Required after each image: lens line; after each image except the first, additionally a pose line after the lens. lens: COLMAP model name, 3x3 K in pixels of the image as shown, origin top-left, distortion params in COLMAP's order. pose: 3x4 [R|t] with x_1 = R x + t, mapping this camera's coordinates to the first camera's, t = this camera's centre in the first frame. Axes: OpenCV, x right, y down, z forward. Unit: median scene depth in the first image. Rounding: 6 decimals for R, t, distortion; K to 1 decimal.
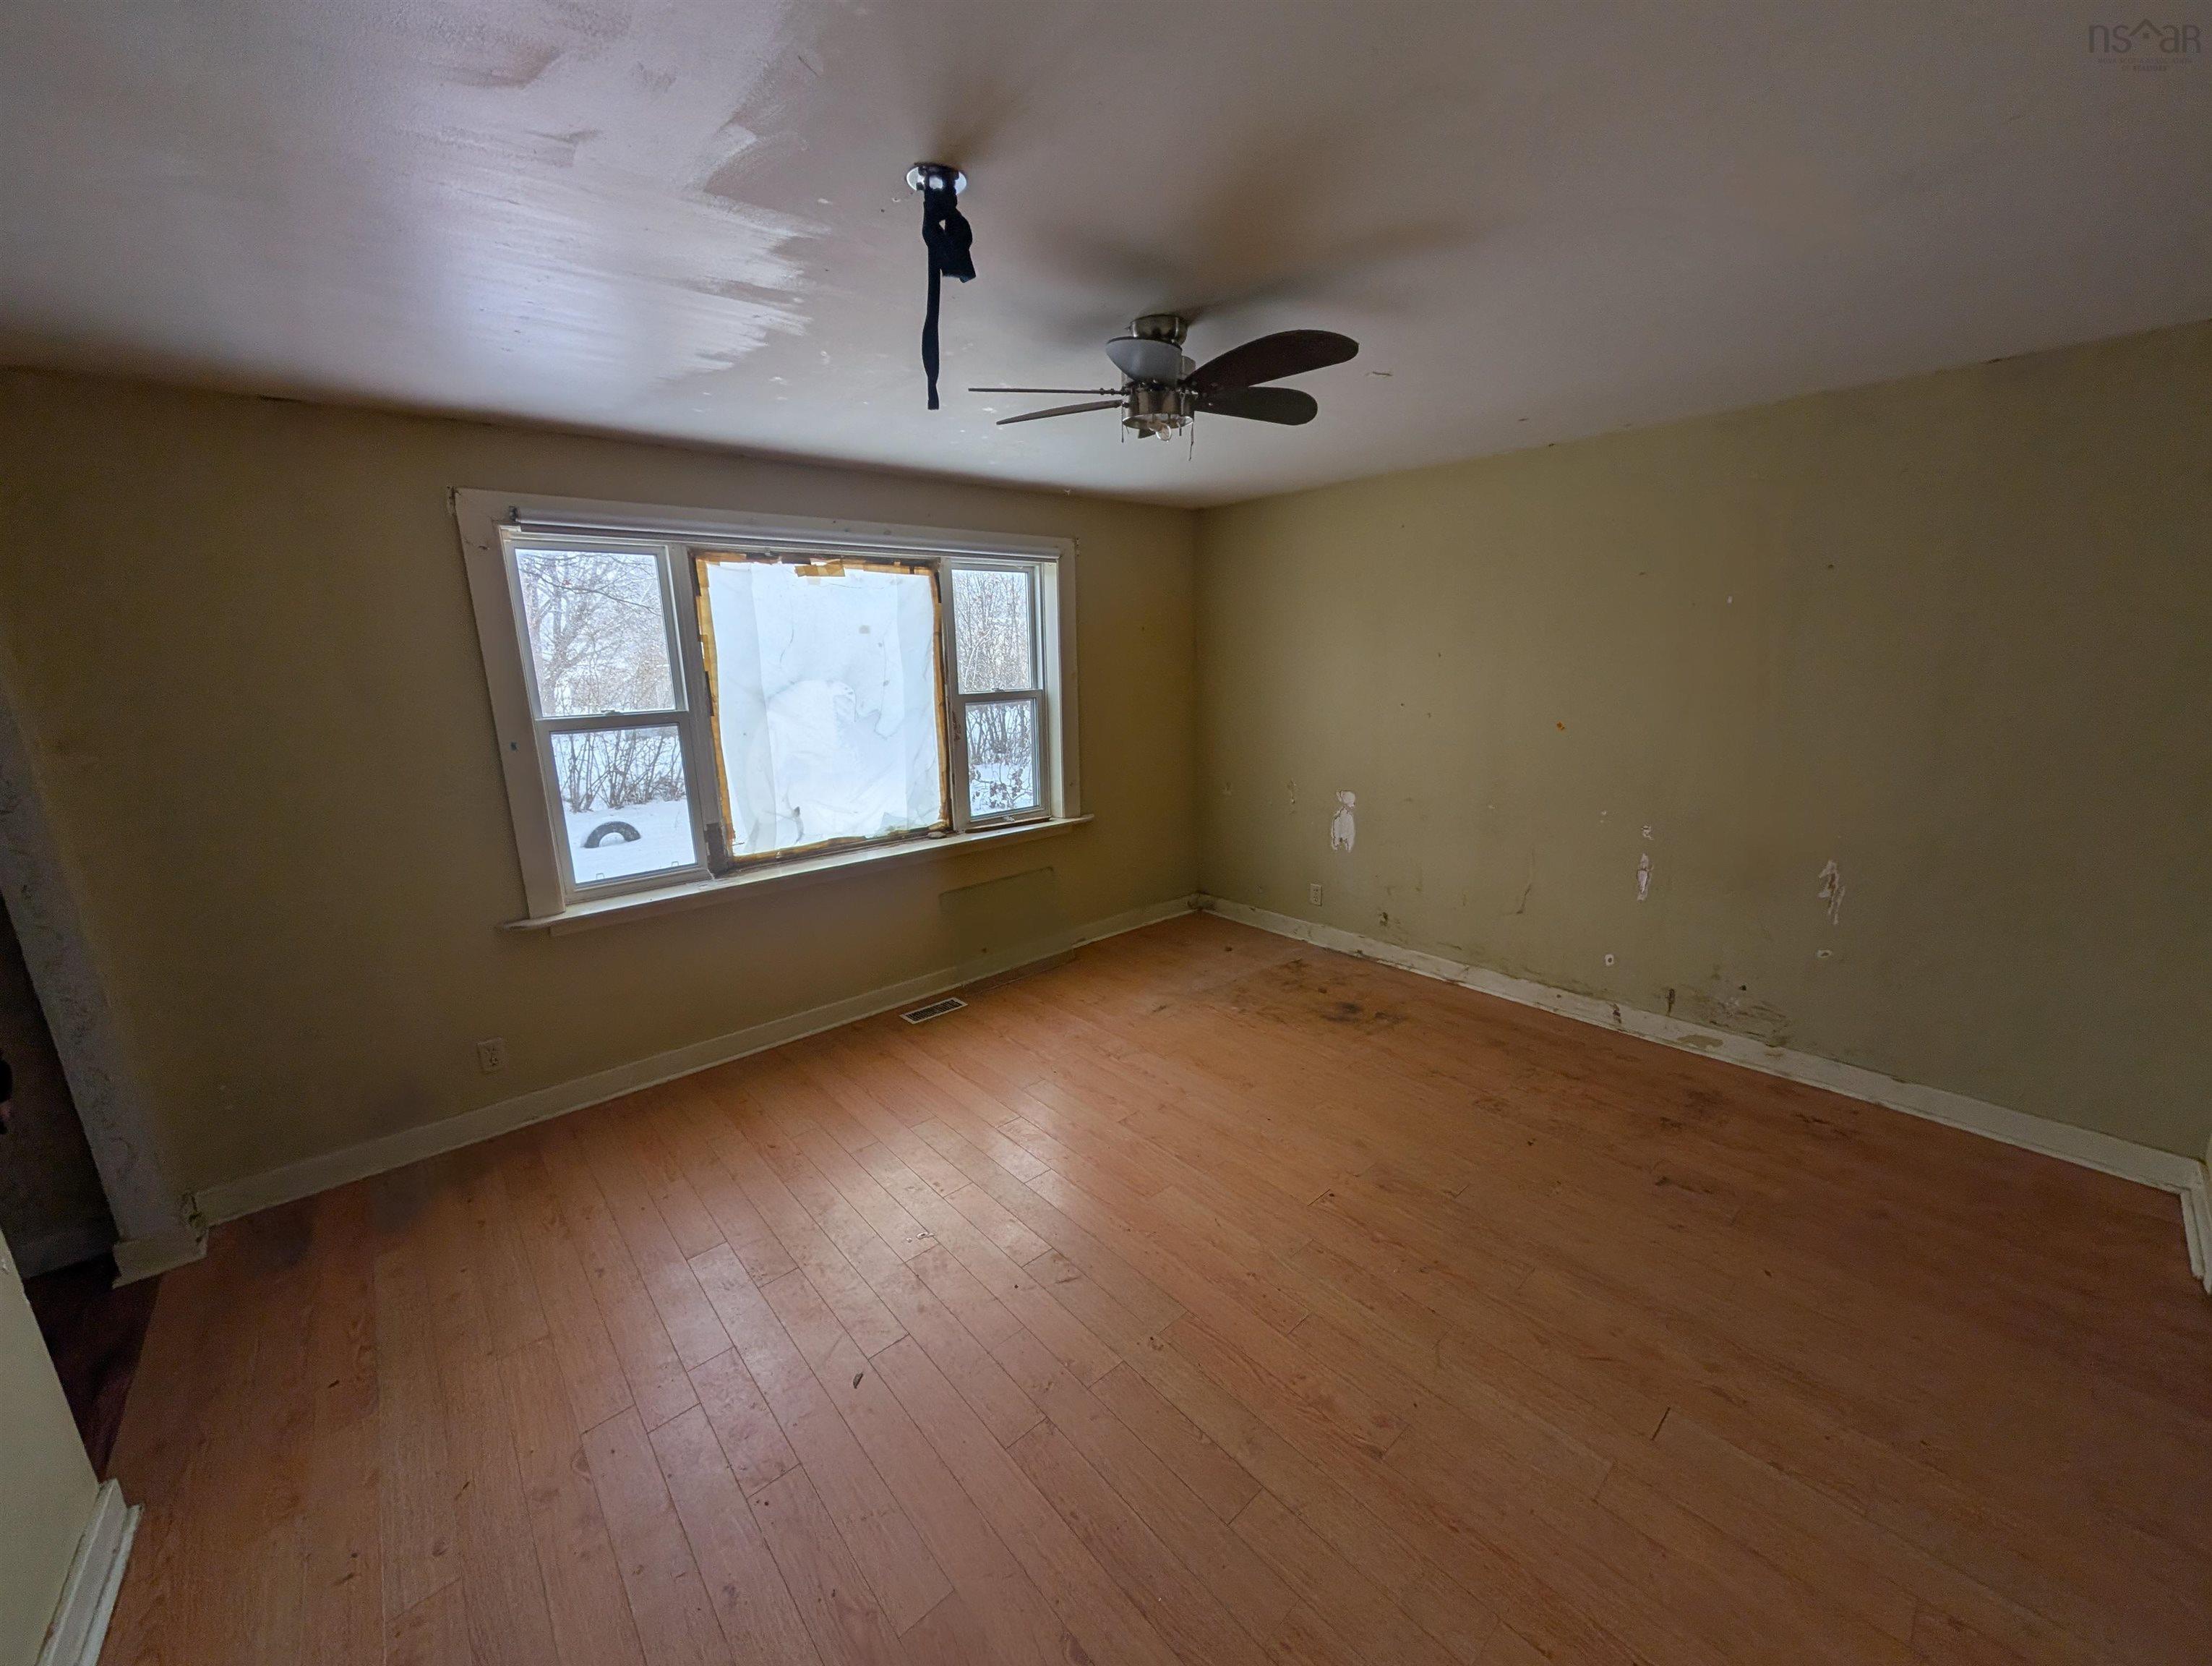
lens RADIAL K [[836.3, 0, 1112.2], [0, 836.3, 829.4], [0, 0, 1]] dist [-0.003457, -0.000129]
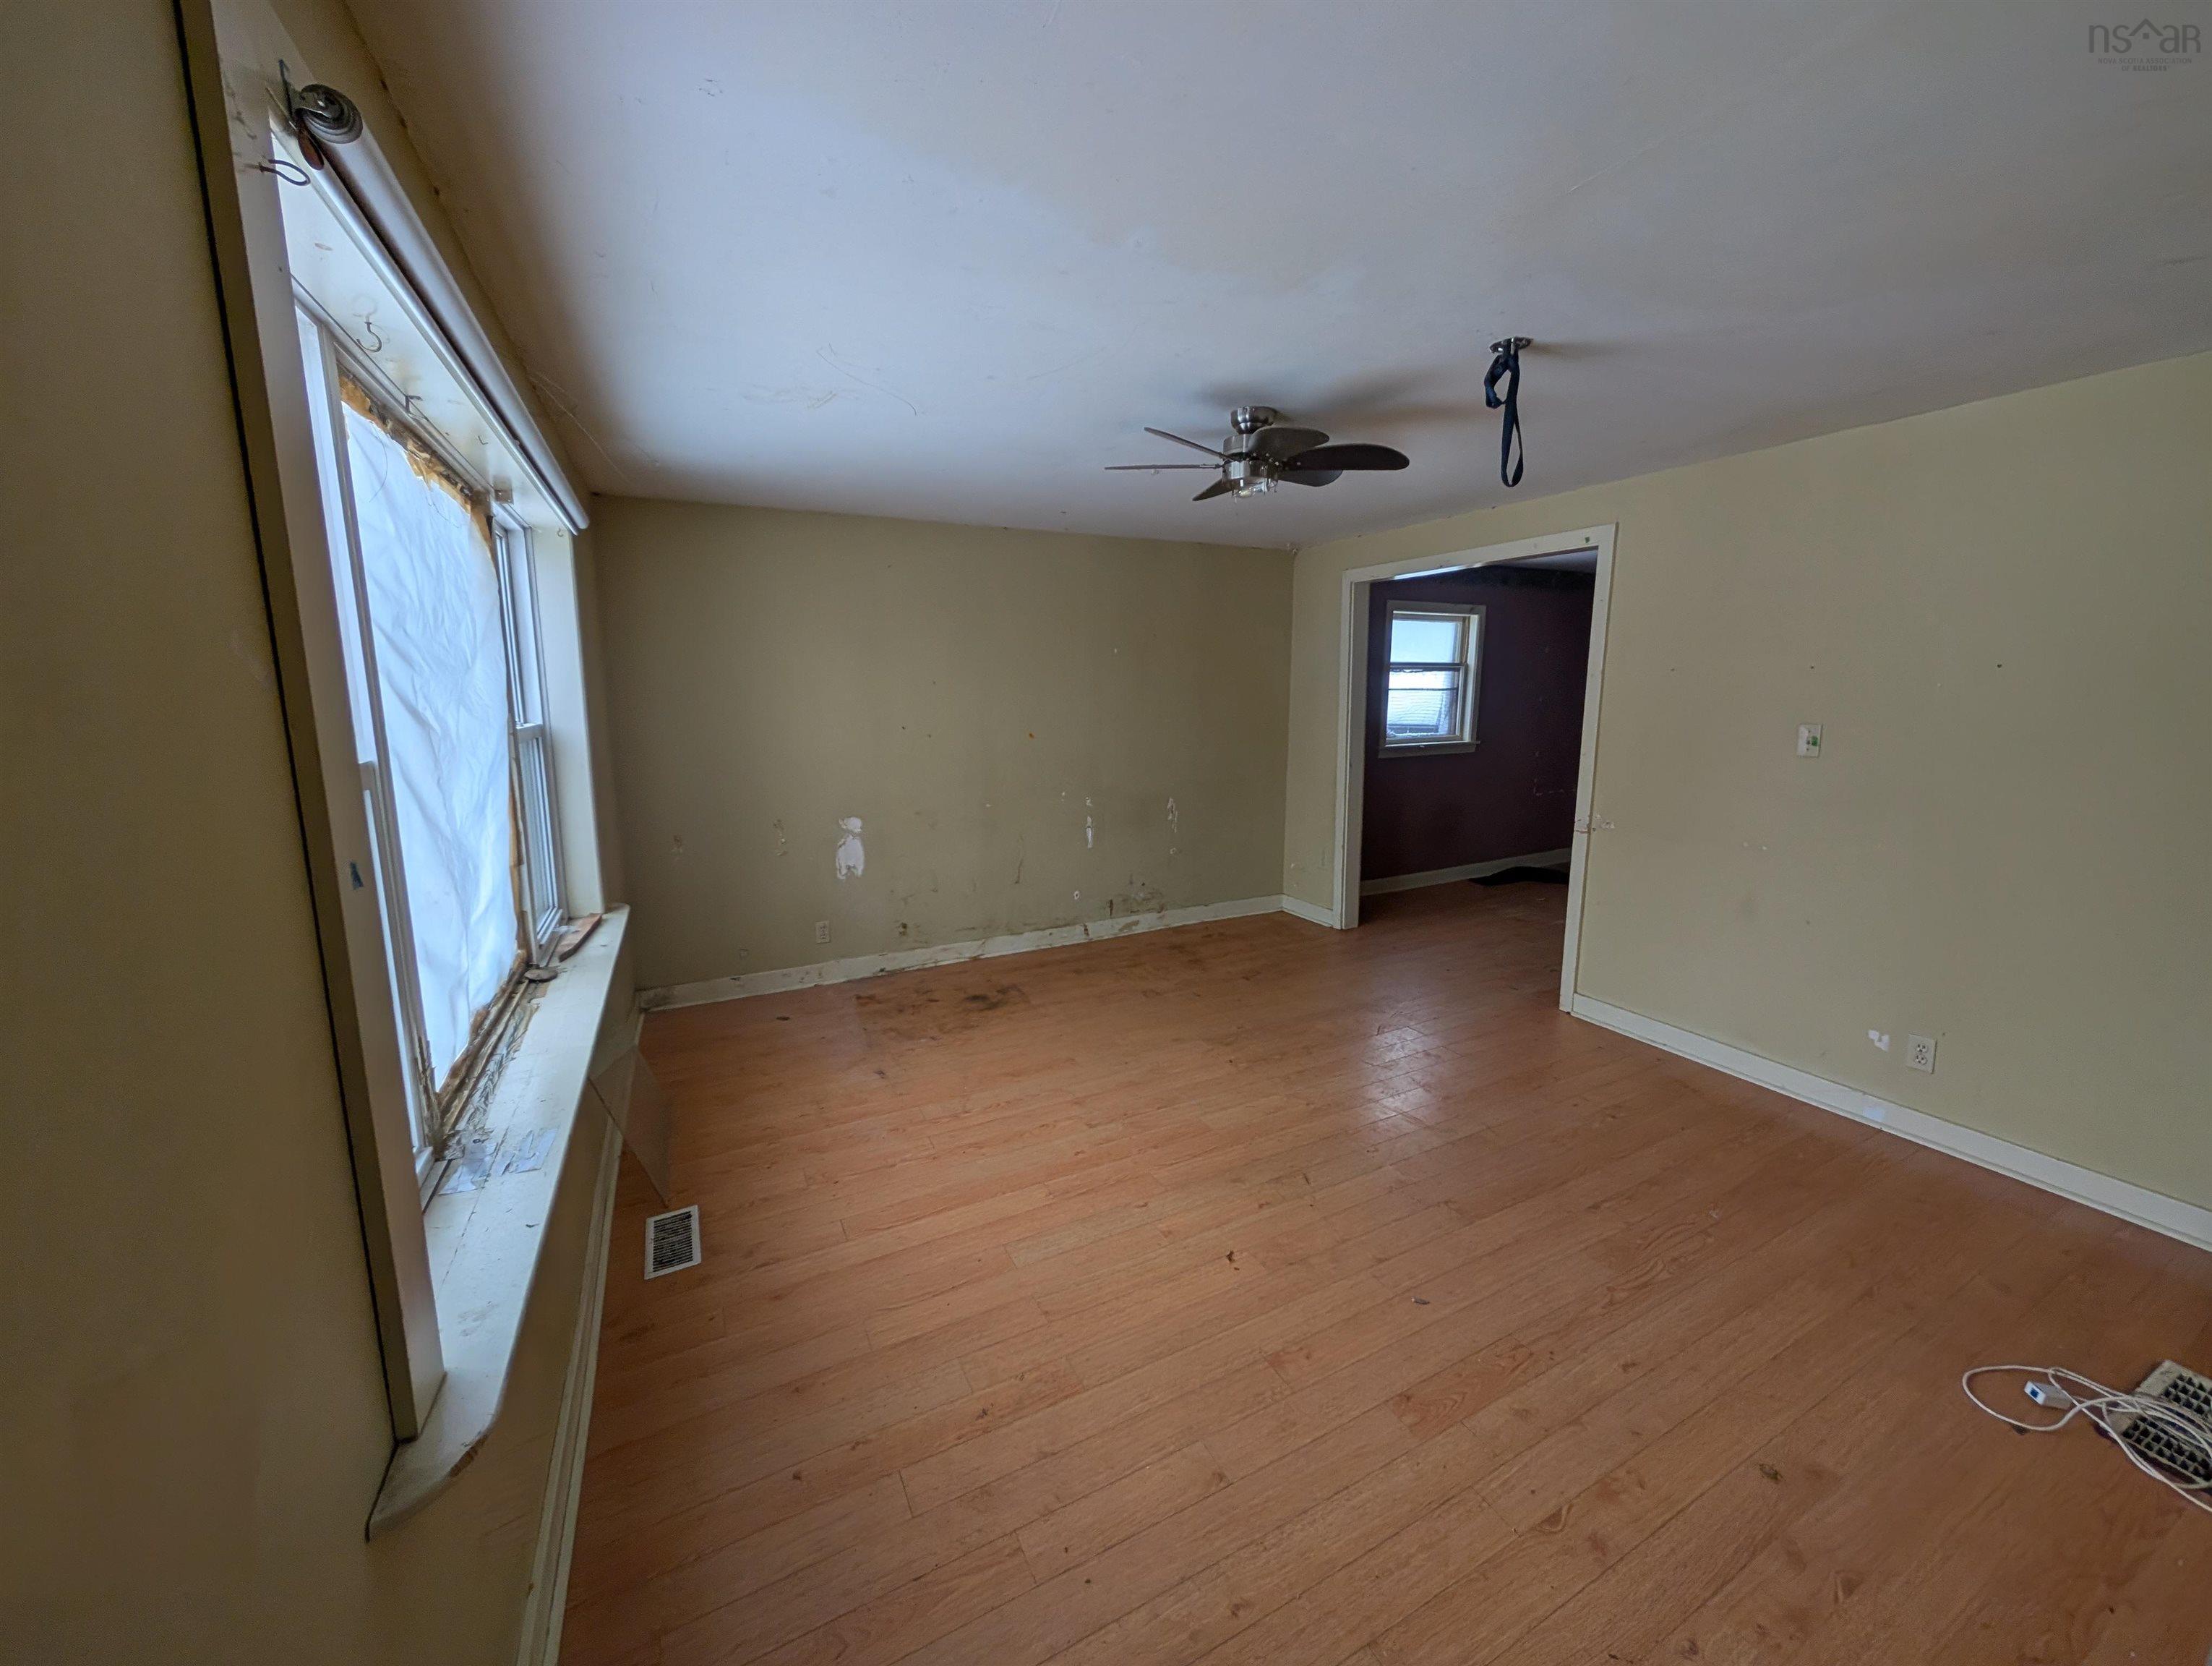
lens RADIAL K [[836.3, 0, 1112.2], [0, 836.3, 829.4], [0, 0, 1]] dist [-0.003457, -0.000129]
pose [[0.245240, -0.140481, 0.959230, -0.690007], [0.207651, 0.974094, 0.089569, -0.064045], [-0.946963, 0.177219, 0.268058, 0.493542]]
